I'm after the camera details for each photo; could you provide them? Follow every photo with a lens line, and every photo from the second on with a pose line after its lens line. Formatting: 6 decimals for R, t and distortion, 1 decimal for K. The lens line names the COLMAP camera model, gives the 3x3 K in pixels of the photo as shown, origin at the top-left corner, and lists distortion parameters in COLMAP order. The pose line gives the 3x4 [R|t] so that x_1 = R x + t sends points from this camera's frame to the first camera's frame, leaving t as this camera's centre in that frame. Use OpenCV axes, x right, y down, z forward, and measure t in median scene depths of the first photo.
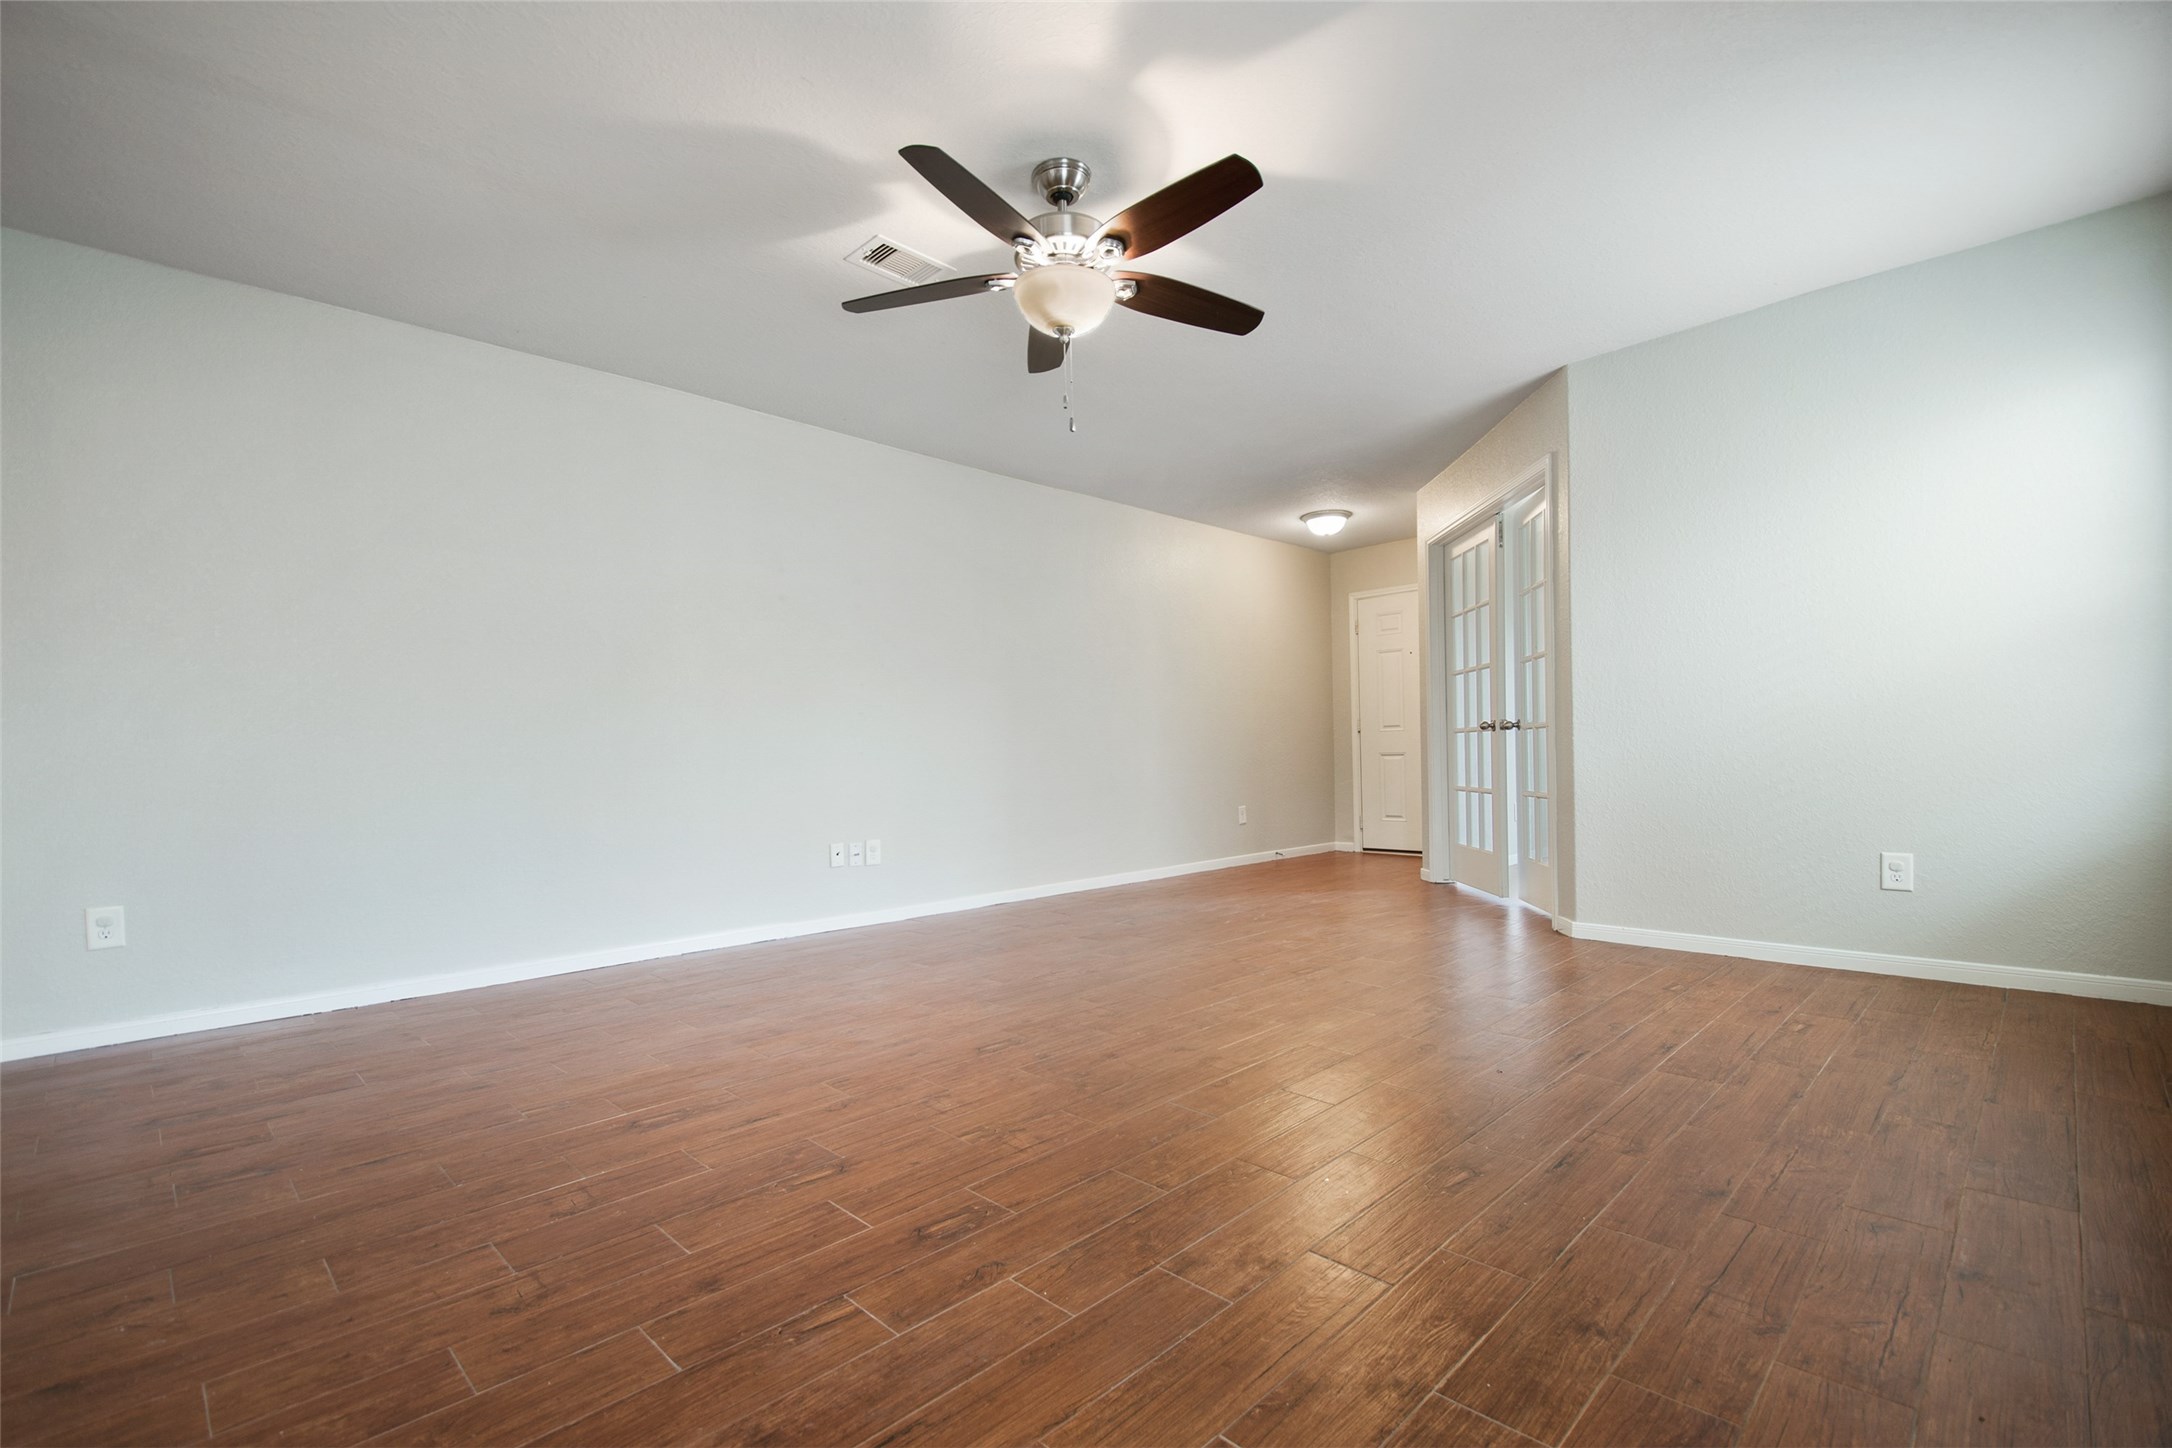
lens RADIAL K [[968.6, 0, 1088.3], [0, 968.6, 769.9], [0, 0, 1]] dist [0.023433, -0.021995]
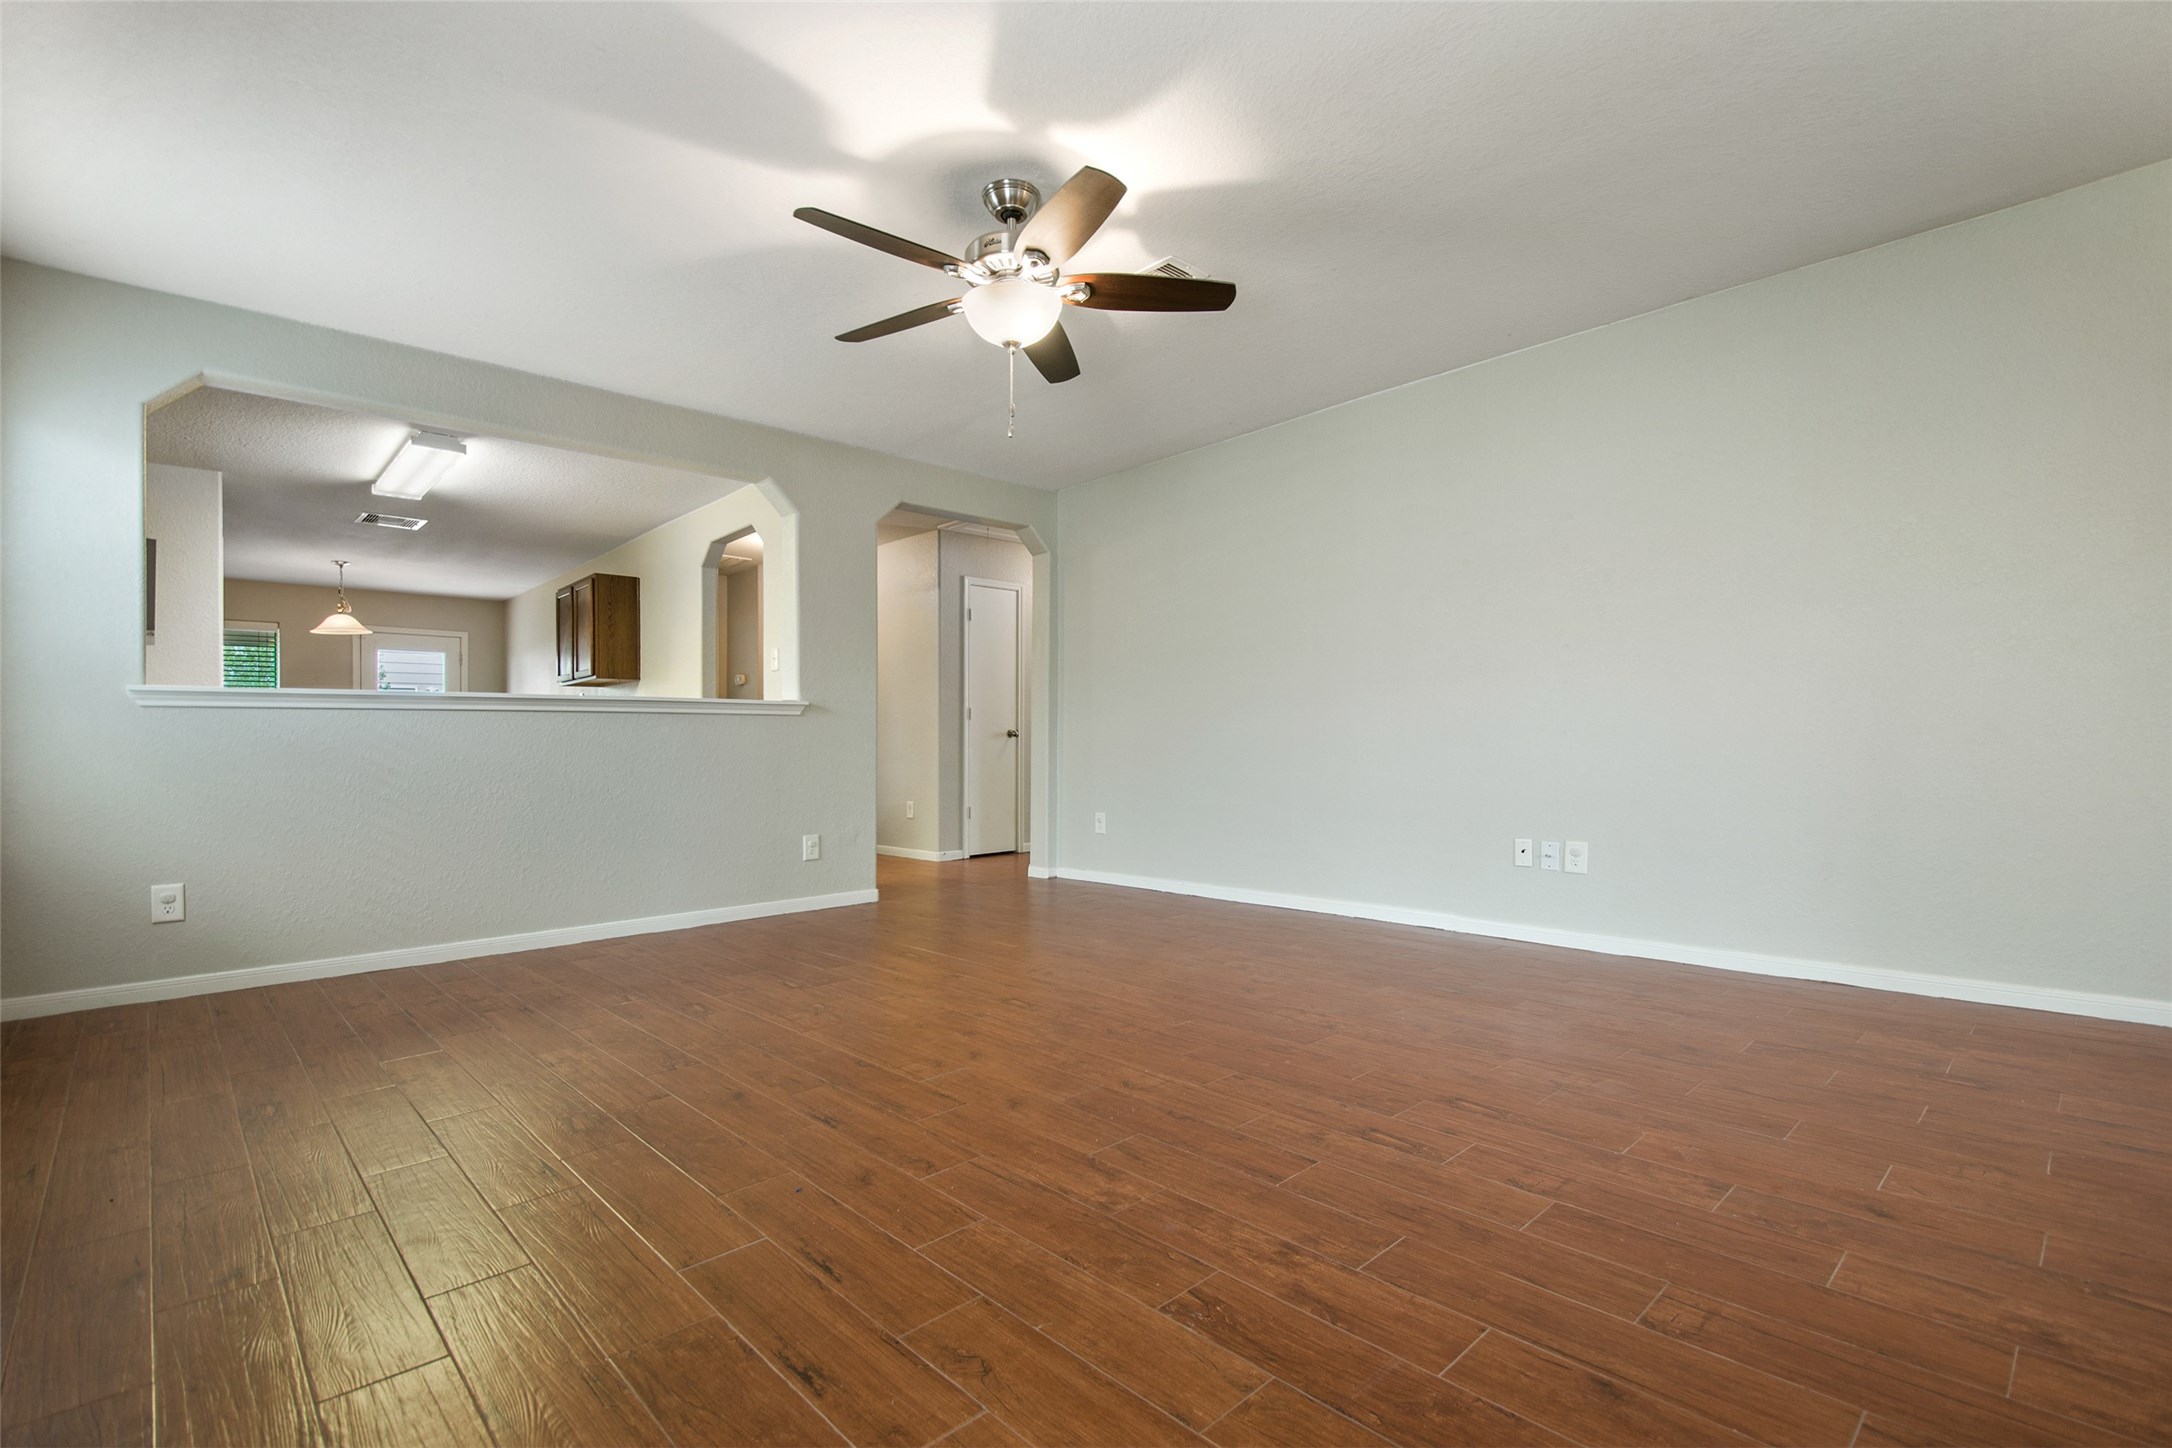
lens RADIAL K [[987.7, 0, 1087.8], [0, 987.7, 728.0], [0, 0, 1]] dist [0.025786, -0.023542]
pose [[-0.029617, 0.002532, -0.999558, 0.964641], [-0.002626, 0.999993, 0.002611, -0.033394], [0.999558, 0.002702, -0.029610, 1.028098]]
